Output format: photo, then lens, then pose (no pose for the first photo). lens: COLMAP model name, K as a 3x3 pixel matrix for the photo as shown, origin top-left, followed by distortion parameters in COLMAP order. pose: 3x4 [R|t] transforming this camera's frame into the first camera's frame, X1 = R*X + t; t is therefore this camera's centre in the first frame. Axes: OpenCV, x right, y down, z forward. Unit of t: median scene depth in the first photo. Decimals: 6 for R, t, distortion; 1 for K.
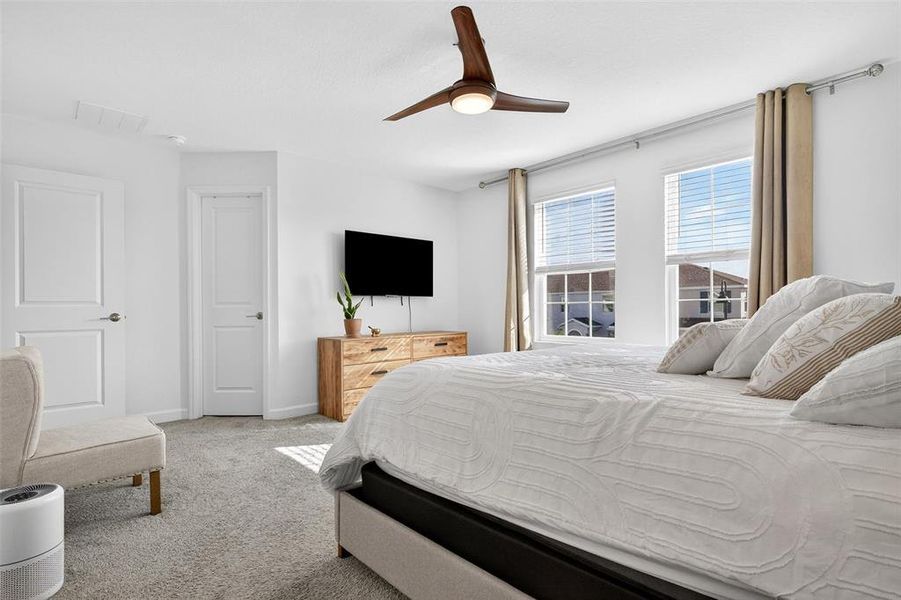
lens RADIAL K [[446.4, 0, 449.1], [0, 446.4, 293.8], [0, 0, 1]] dist [0.008569, -0.000974]
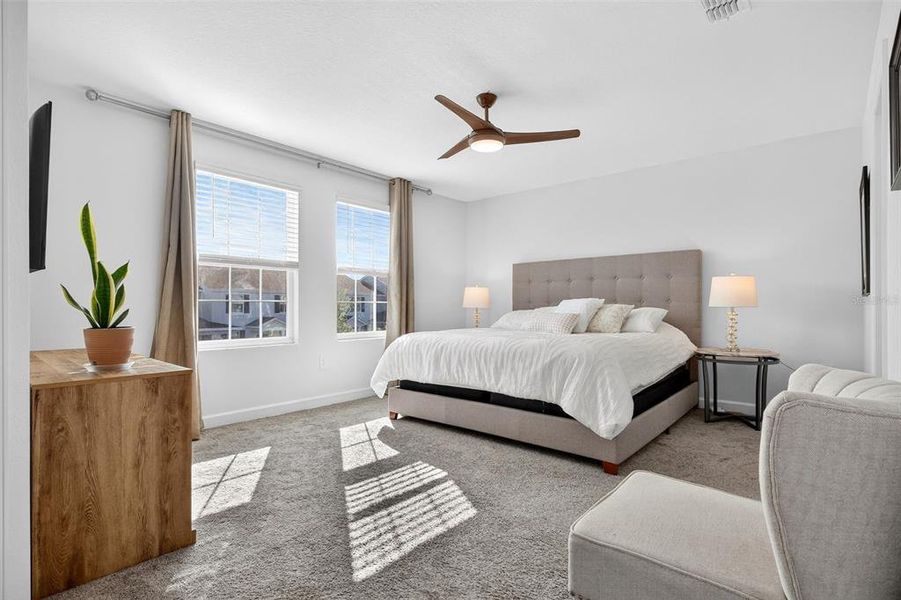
lens RADIAL K [[446.4, 0, 449.1], [0, 446.4, 293.8], [0, 0, 1]] dist [0.008569, -0.000974]
pose [[-0.116217, 0.040630, 0.992392, -0.695281], [-0.033278, 0.998443, -0.044775, 0.033707], [-0.992666, -0.038228, -0.114684, 0.740749]]
